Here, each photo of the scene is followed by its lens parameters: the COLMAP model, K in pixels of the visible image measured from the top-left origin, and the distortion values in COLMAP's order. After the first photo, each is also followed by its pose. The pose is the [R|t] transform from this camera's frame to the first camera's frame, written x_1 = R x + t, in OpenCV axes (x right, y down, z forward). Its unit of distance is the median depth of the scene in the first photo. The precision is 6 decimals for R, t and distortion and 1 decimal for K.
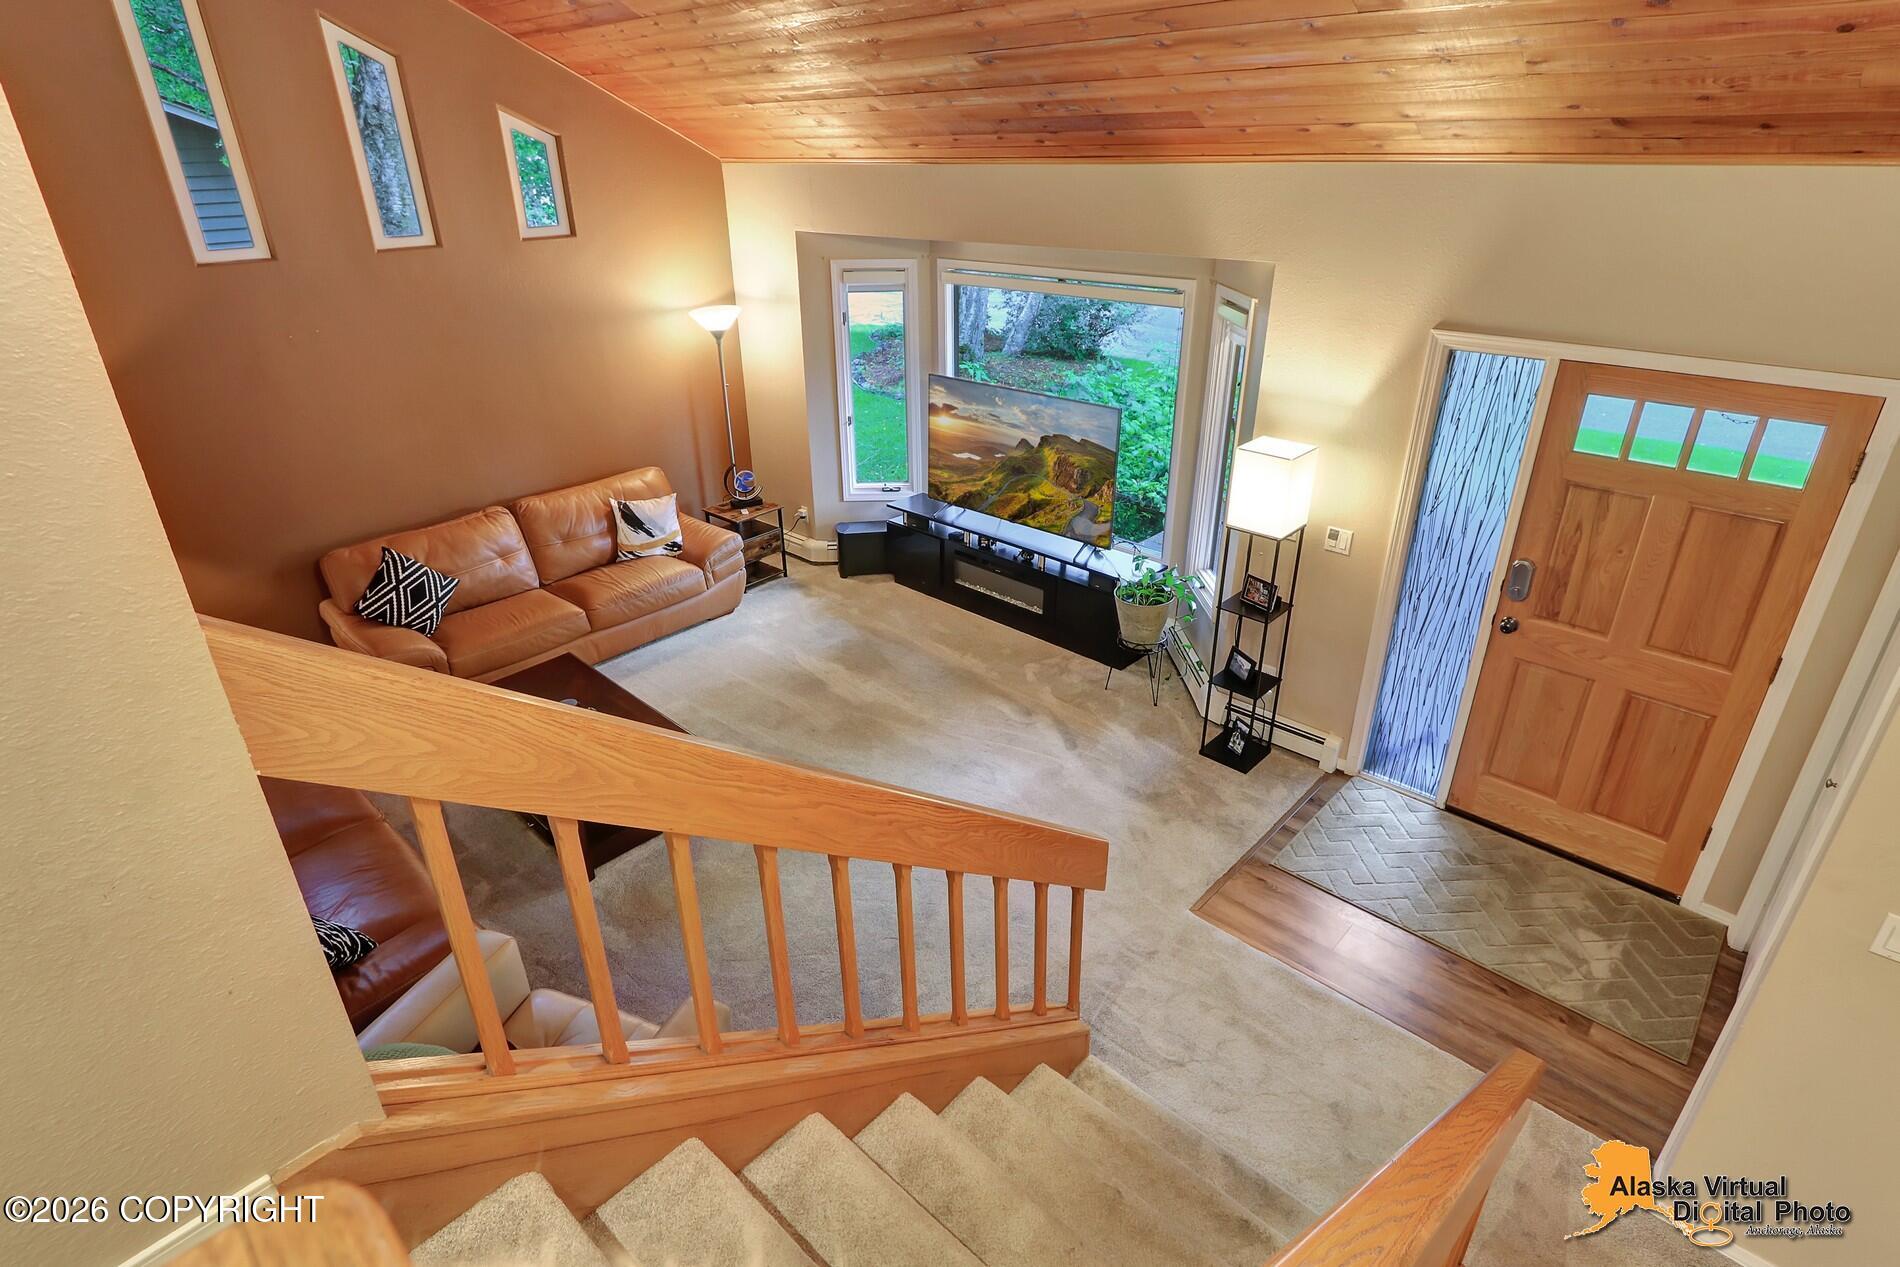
lens RADIAL K [[953.4, 0, 951.5], [0, 953.4, 626.9], [0, 0, 1]] dist [-0.004476, 0.000570]
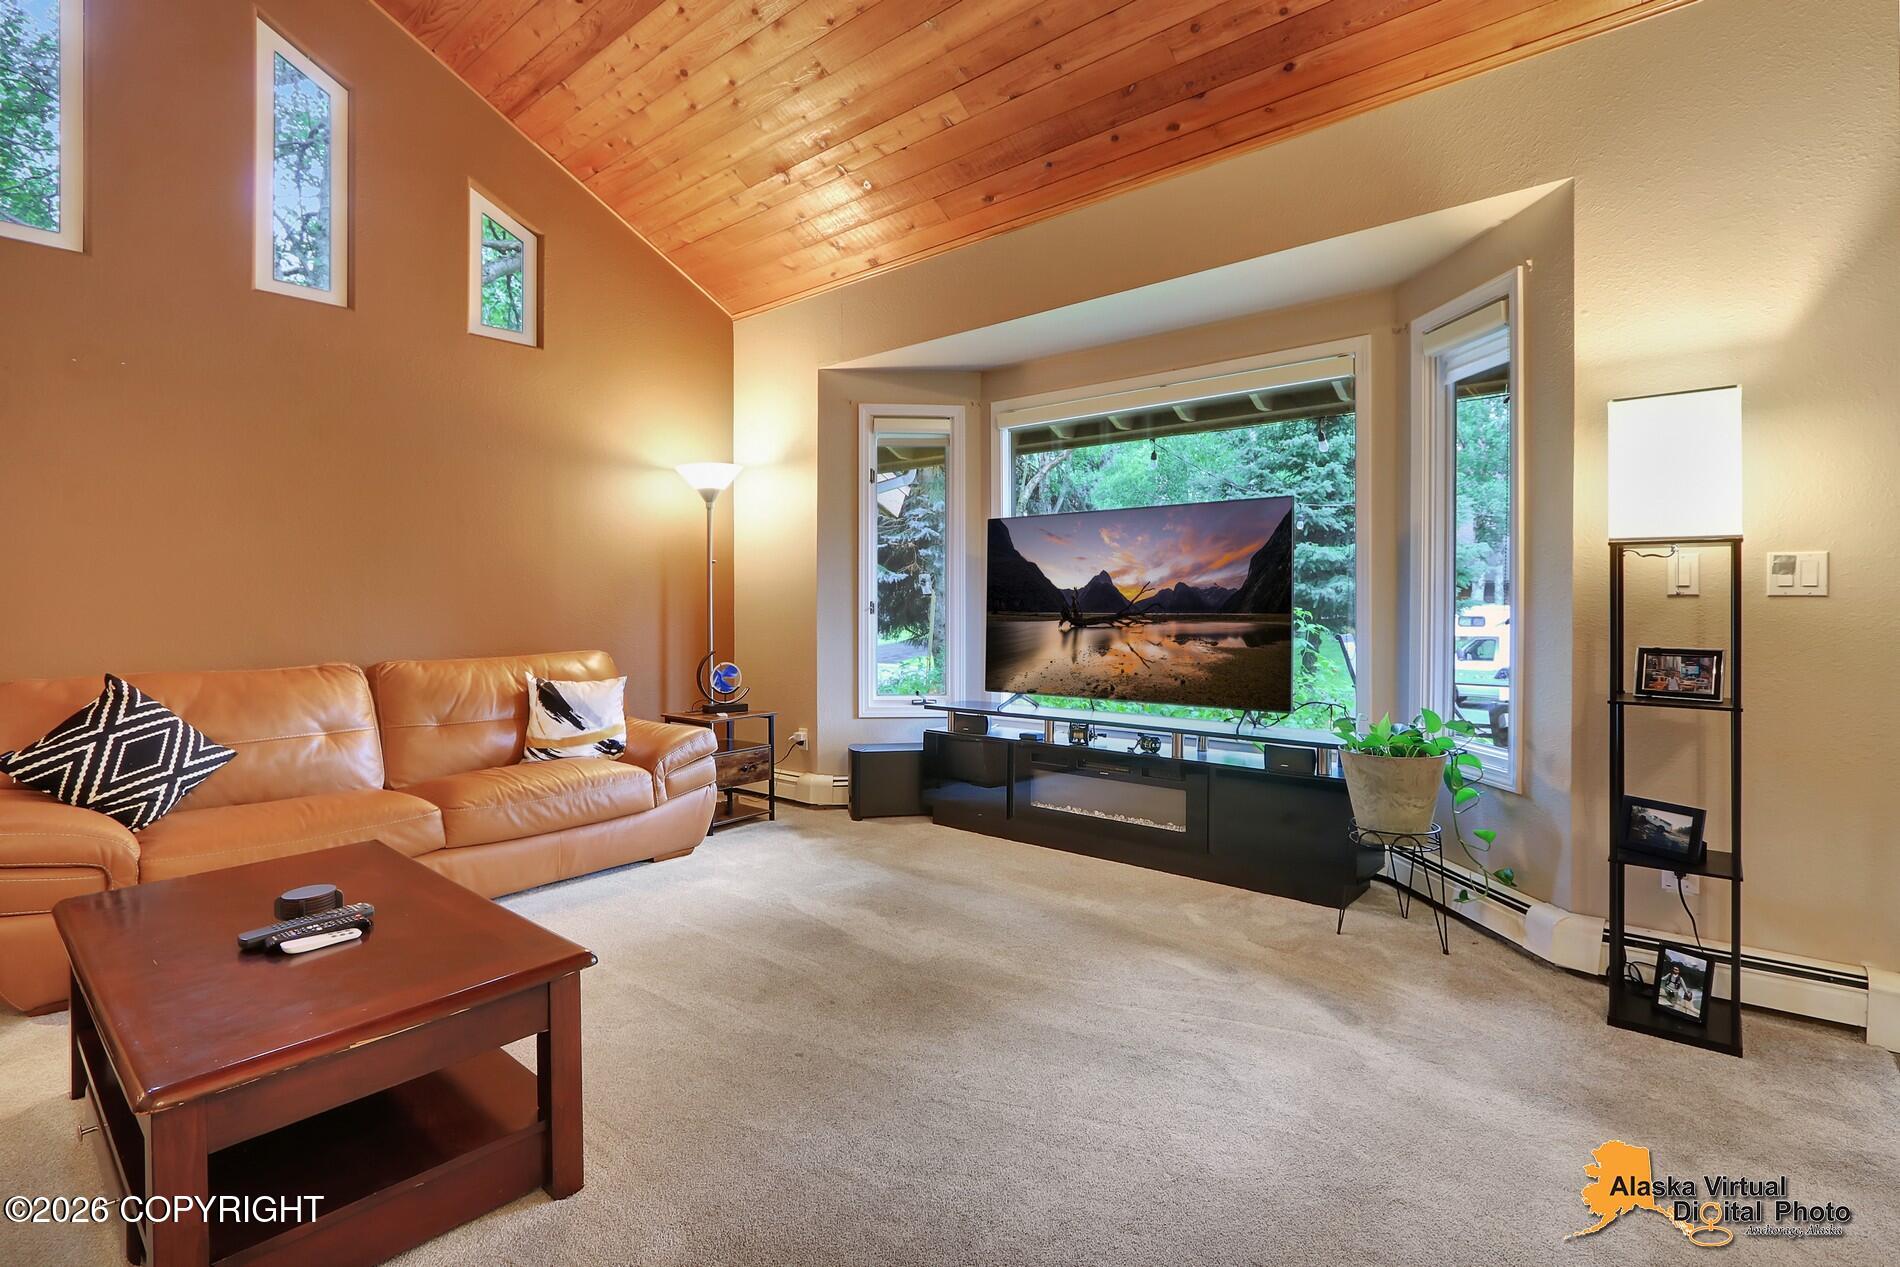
lens RADIAL K [[905.3, 0, 947.1], [0, 905.3, 601.7], [0, 0, 1]] dist [-0.011331, 0.000216]
pose [[0.999147, 0.001861, 0.041242, -0.084972], [0.016364, 0.899301, -0.437024, 0.104847], [-0.037903, 0.437327, 0.898504, 0.385063]]
